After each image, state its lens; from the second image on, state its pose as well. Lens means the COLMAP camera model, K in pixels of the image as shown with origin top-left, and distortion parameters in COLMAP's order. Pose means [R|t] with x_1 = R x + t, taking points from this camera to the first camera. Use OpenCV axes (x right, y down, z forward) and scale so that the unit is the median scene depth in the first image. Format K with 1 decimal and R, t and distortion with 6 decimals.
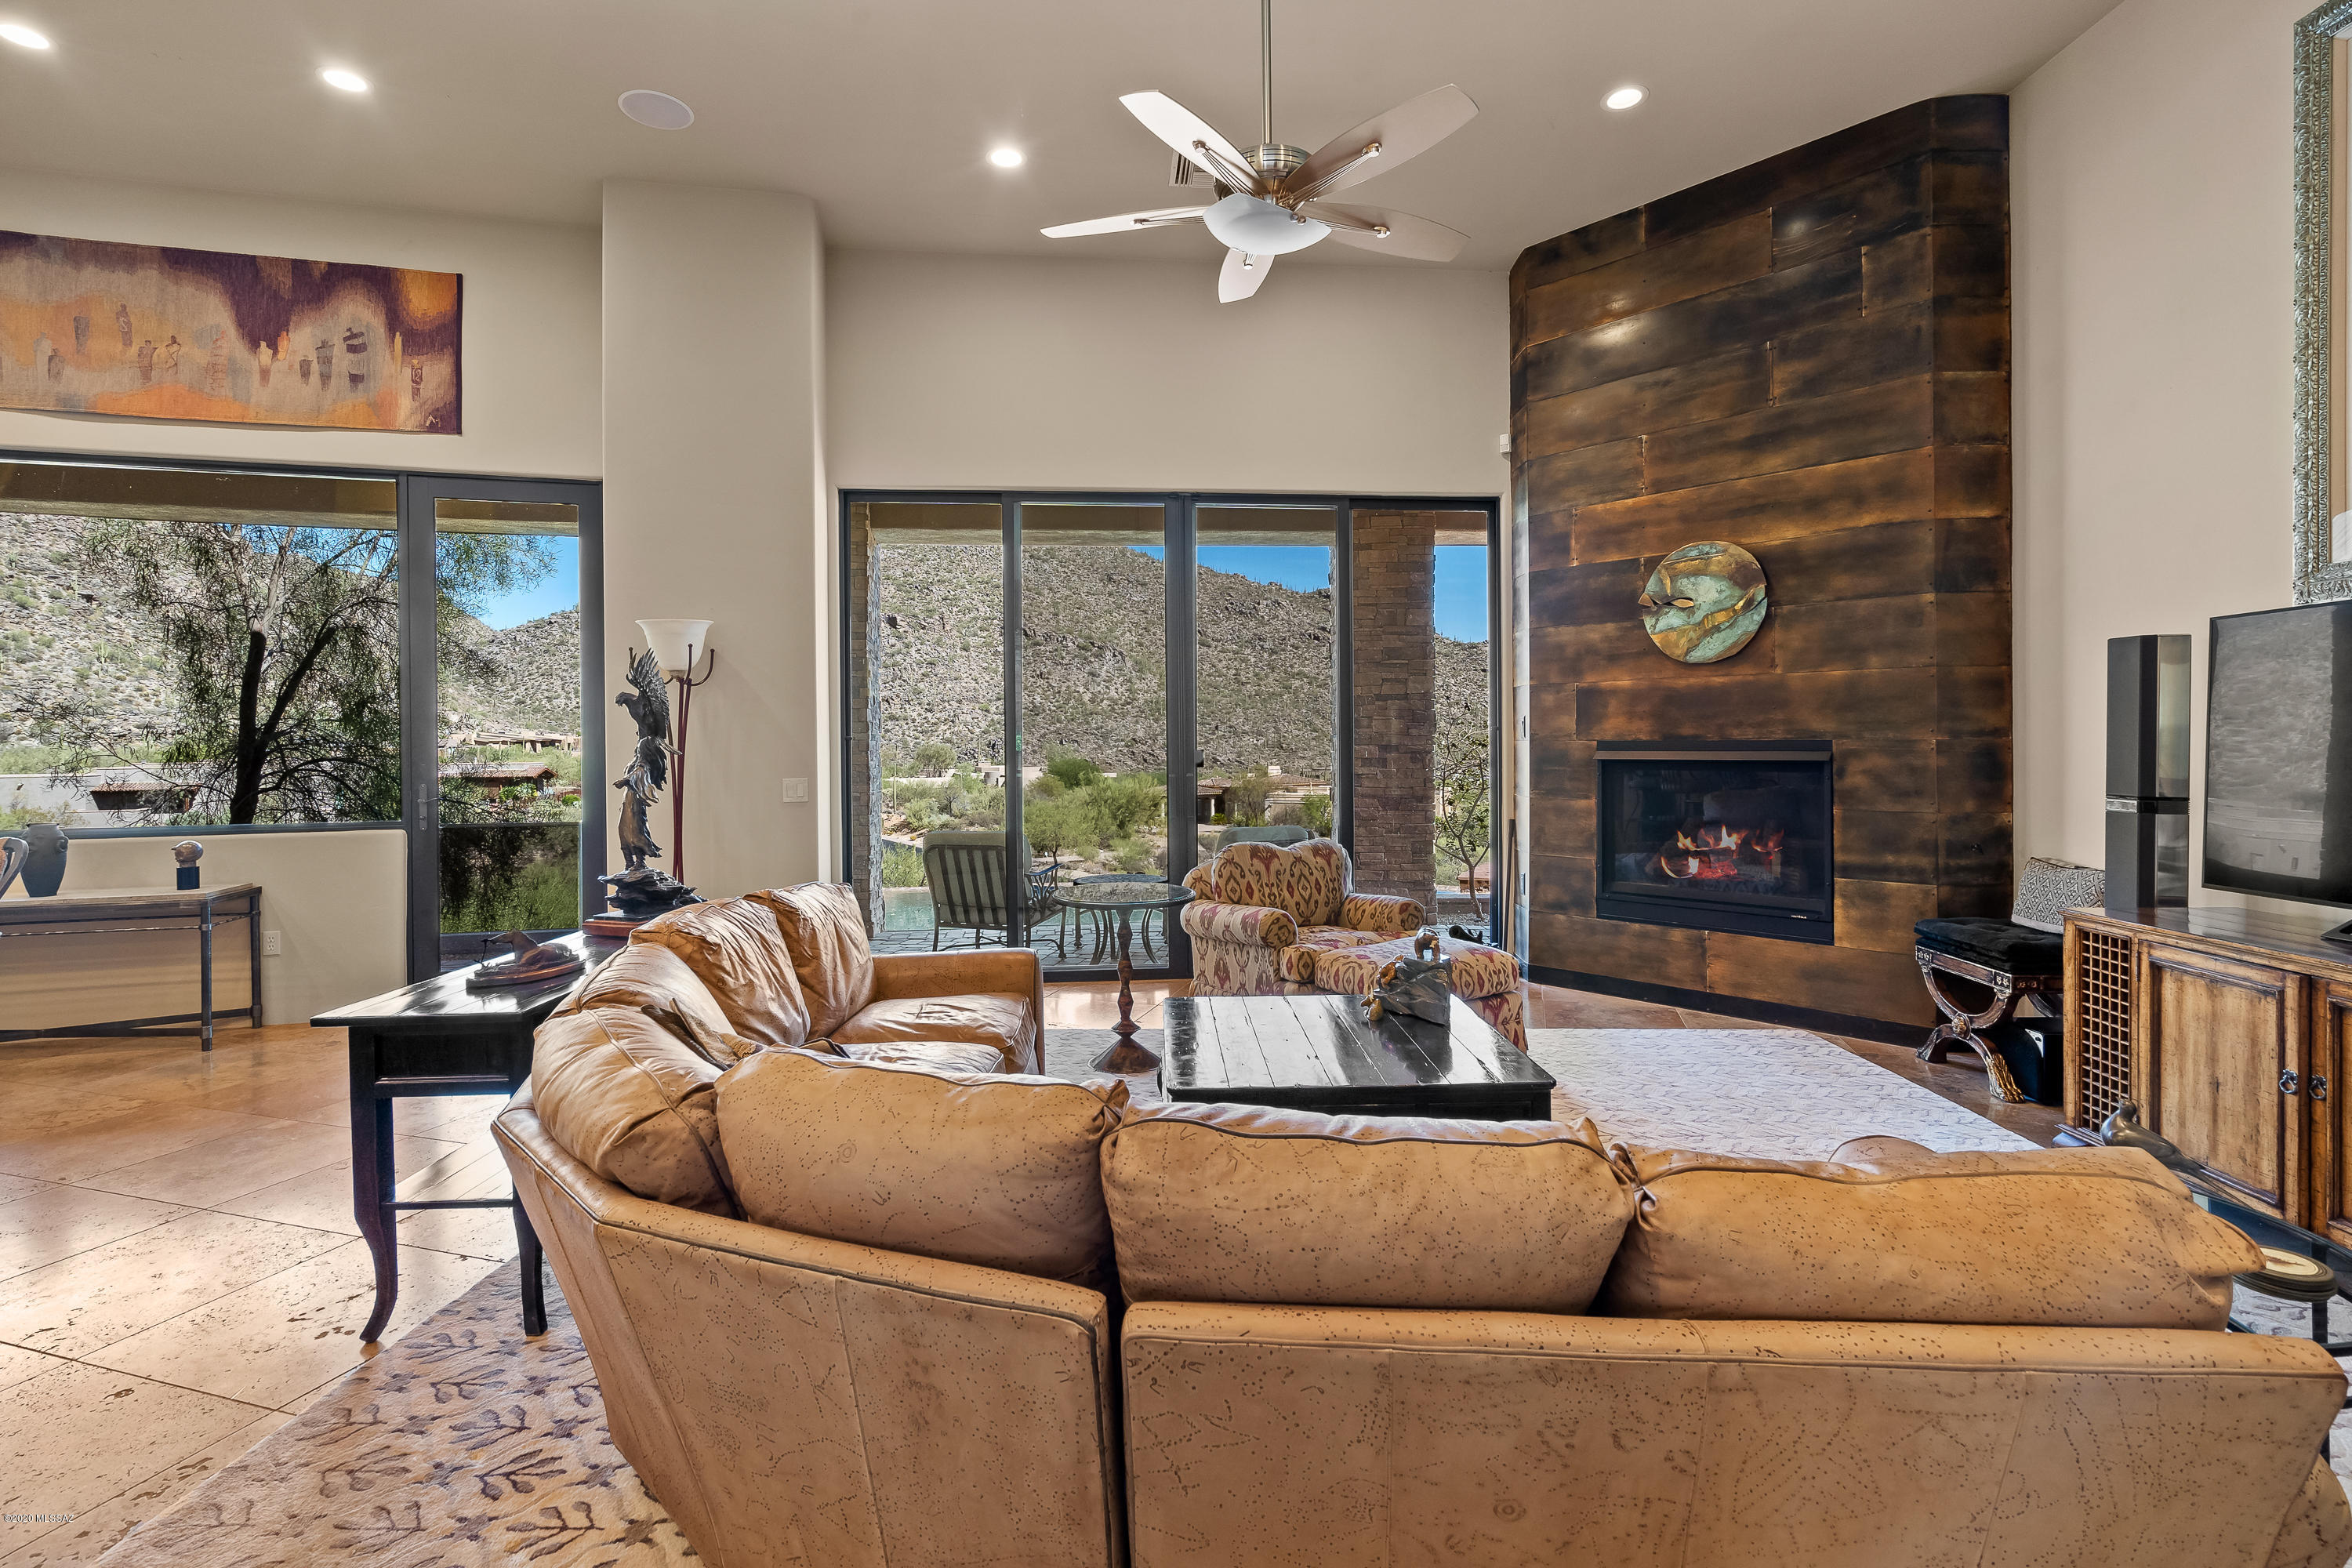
lens RADIAL K [[1089.9, 0, 1184.5], [0, 1089.9, 742.2], [0, 0, 1]] dist [-0.006469, 0.001358]
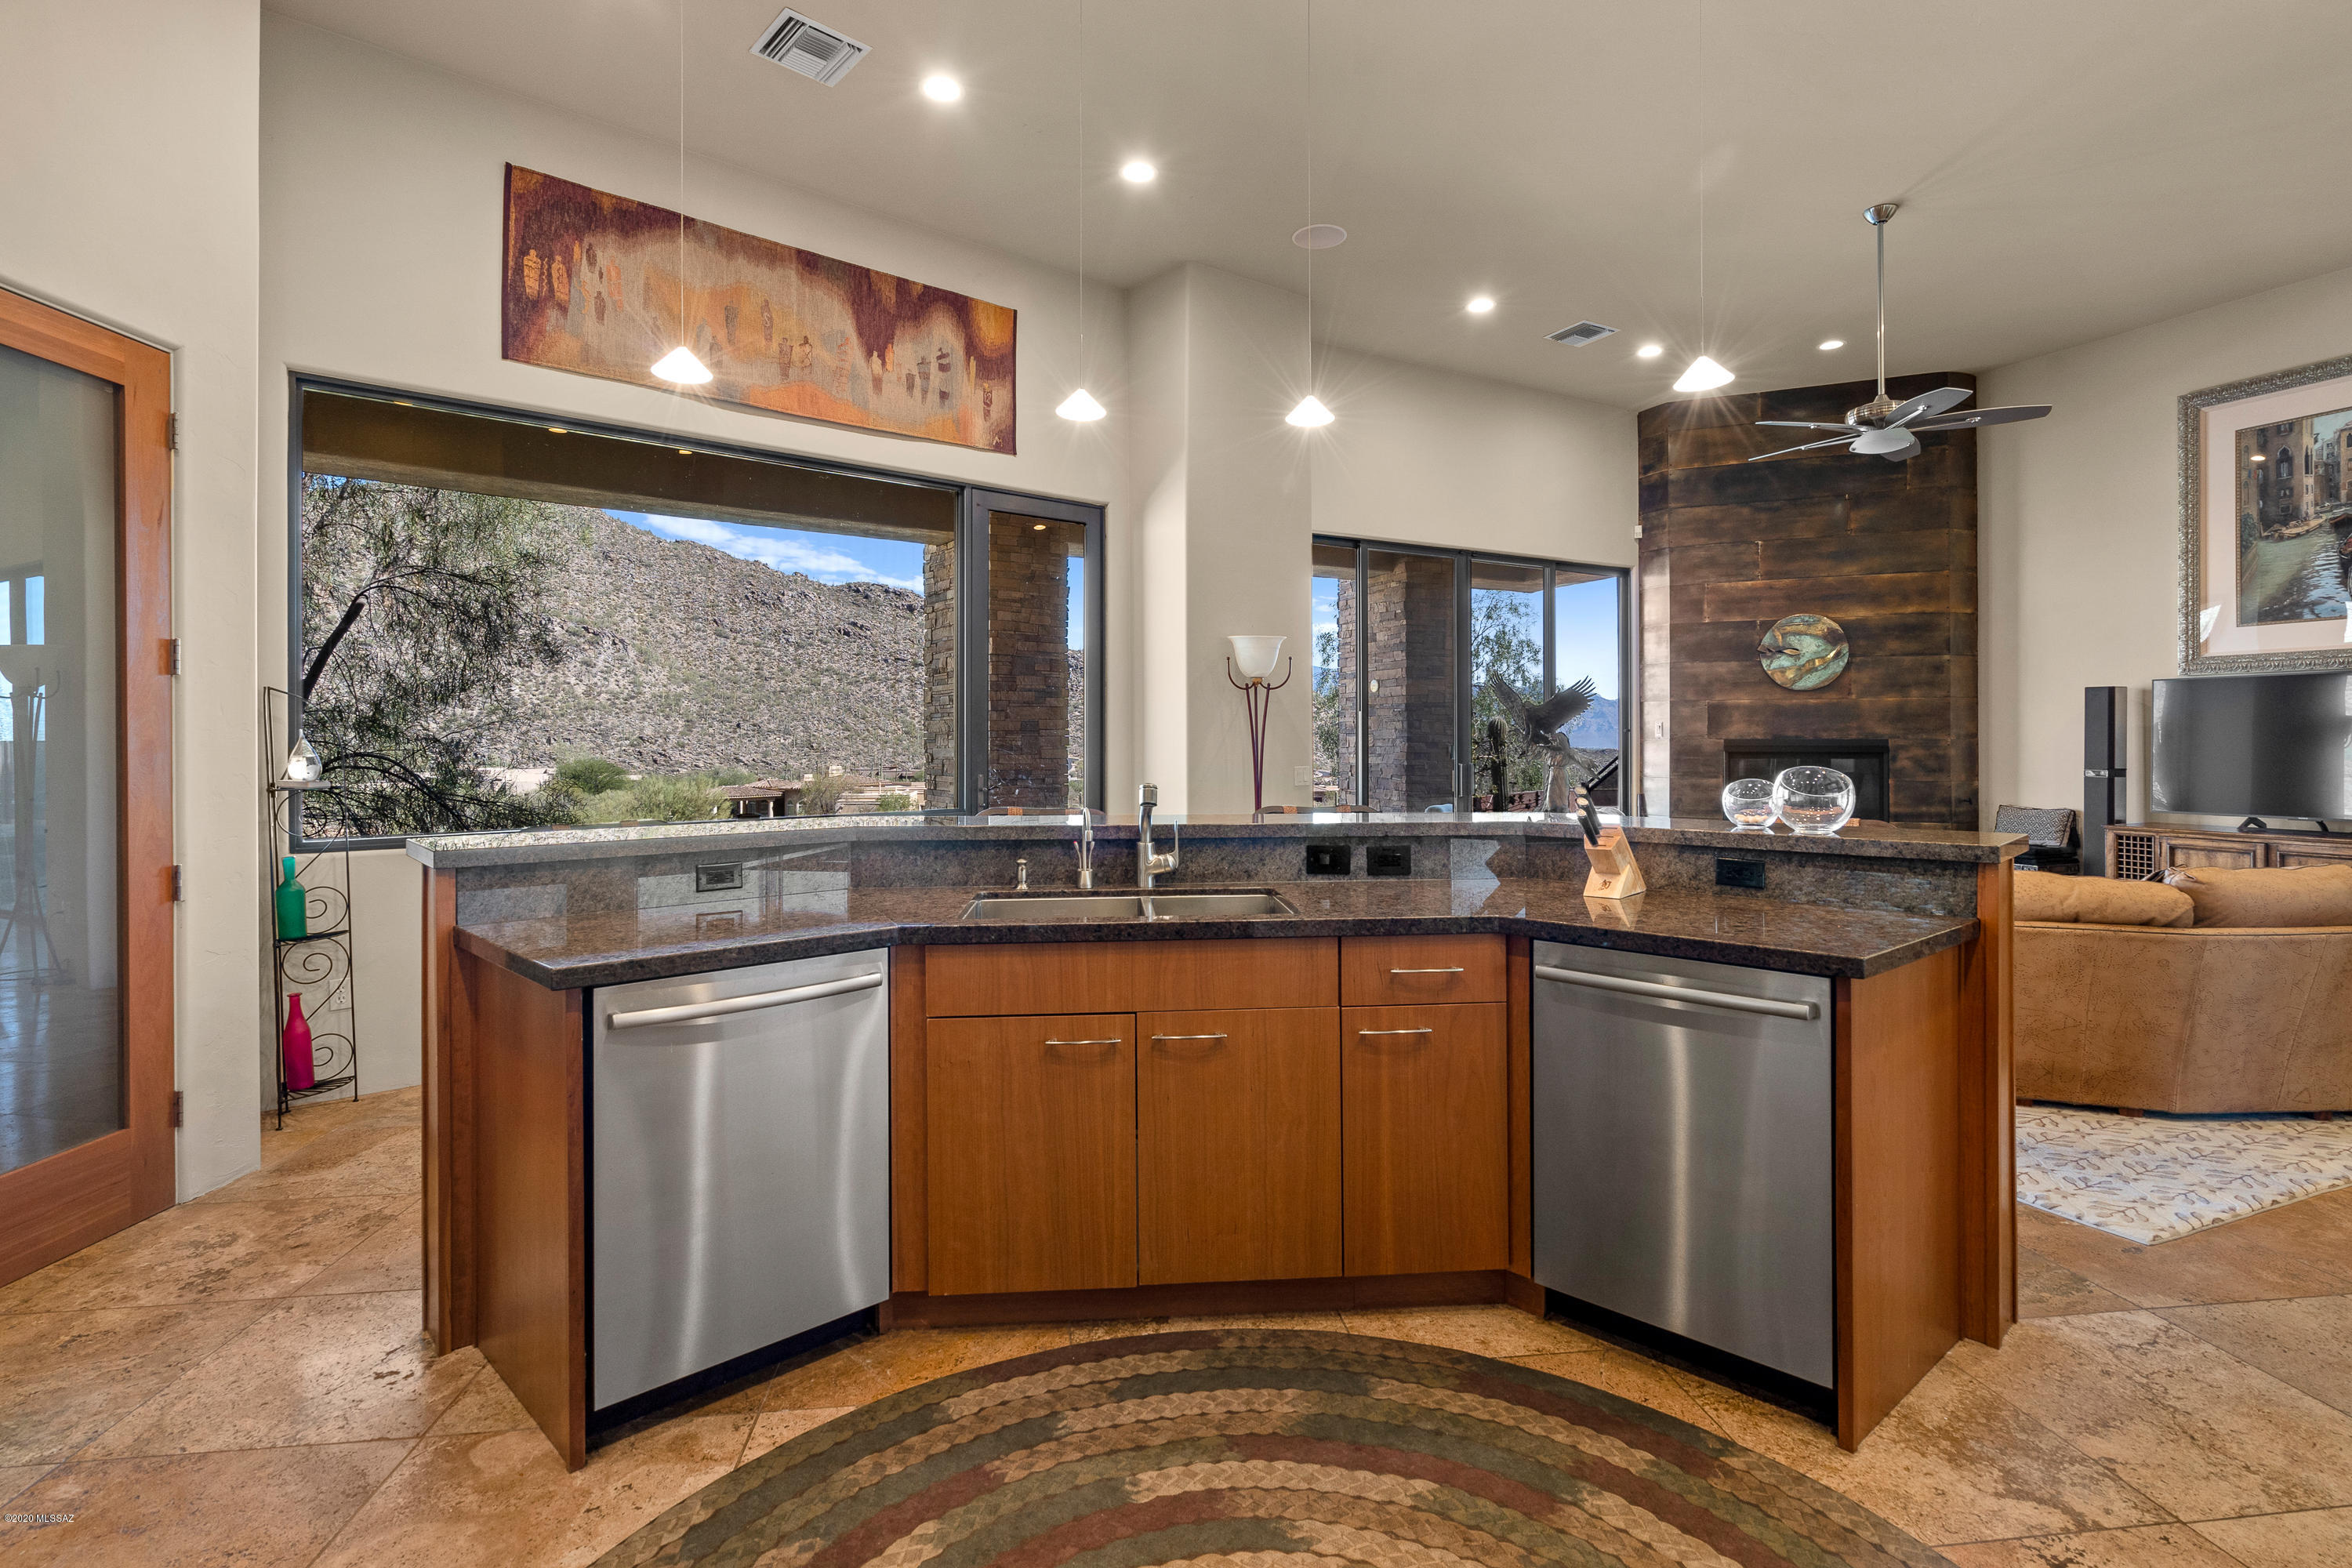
lens RADIAL K [[1089.9, 0, 1193.5], [0, 1089.9, 732.3], [0, 0, 1]] dist [-0.006469, 0.001358]
pose [[0.913196, 0.007851, 0.407445, -0.986220], [-0.004094, 0.999941, -0.010093, 0.007874], [-0.407500, 0.007549, 0.913174, -0.082253]]
